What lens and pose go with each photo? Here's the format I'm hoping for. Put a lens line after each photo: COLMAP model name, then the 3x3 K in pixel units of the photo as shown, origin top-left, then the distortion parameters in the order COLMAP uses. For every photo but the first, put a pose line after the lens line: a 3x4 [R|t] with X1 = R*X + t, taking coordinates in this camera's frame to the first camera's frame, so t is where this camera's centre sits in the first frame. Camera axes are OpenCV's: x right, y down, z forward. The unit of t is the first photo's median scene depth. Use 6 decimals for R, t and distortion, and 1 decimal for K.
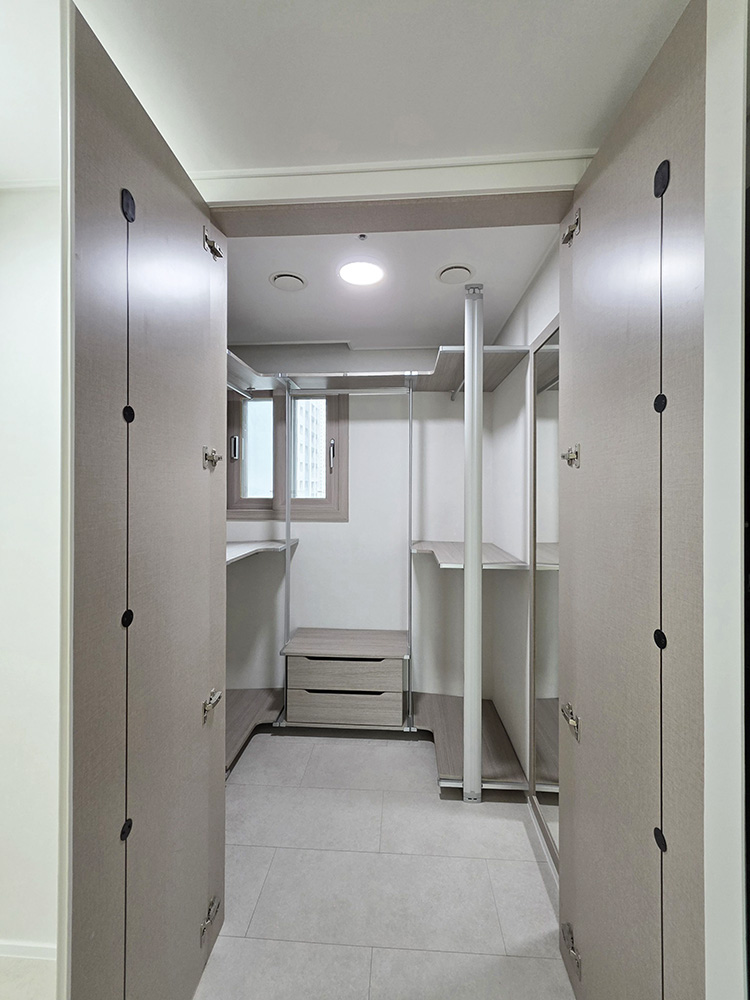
lens RADIAL K [[378.1, 0, 395.2], [0, 378.1, 541.7], [0, 0, 1]] dist [0.000820, 0.000128]
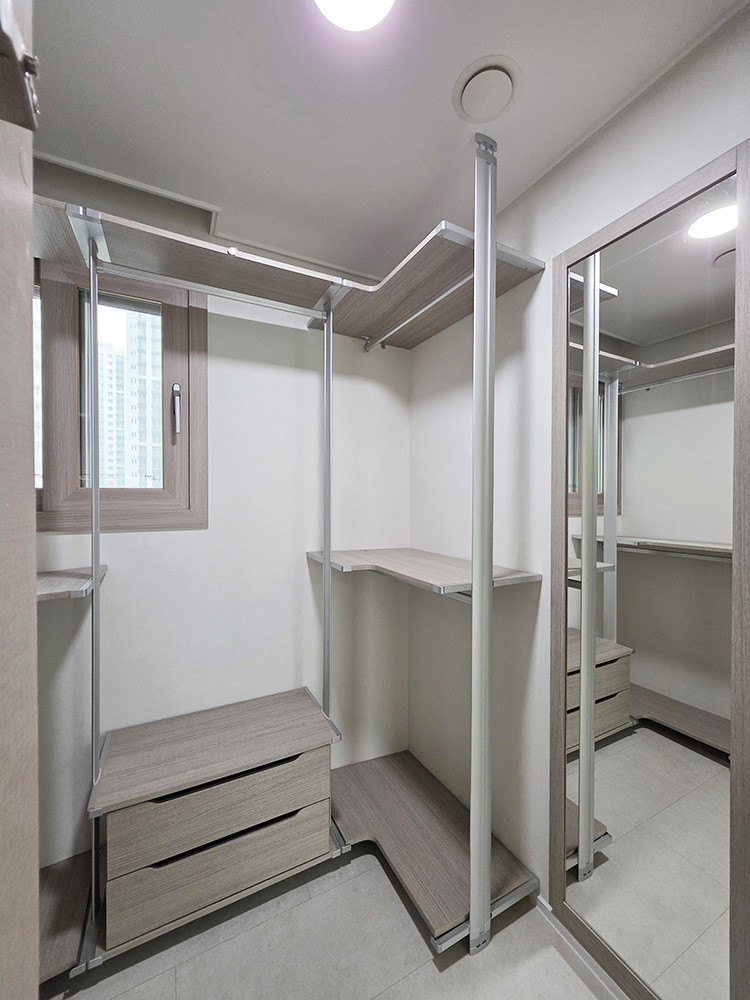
lens RADIAL K [[390.8, 0, 381.6], [0, 390.8, 526.7], [0, 0, 1]] dist [0.000276, 0.000191]
pose [[0.879982, -0.045938, 0.472781, -0.184732], [0.070355, 0.996940, -0.034082, -0.016780], [-0.469768, 0.063254, 0.880521, 0.358893]]
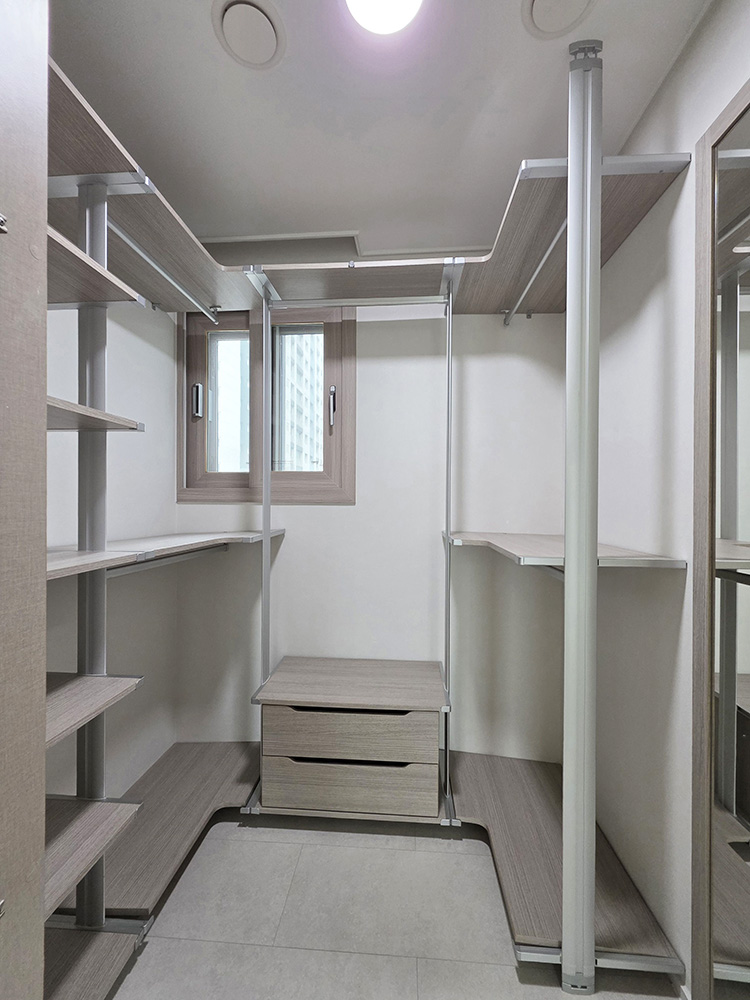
lens RADIAL K [[390.8, 0, 381.6], [0, 390.8, 526.7], [0, 0, 1]] dist [0.000276, 0.000191]
pose [[0.998699, -0.006001, -0.050647, -0.040843], [0.002922, 0.998154, -0.060658, 0.034705], [0.050918, 0.060431, 0.996873, 0.301602]]
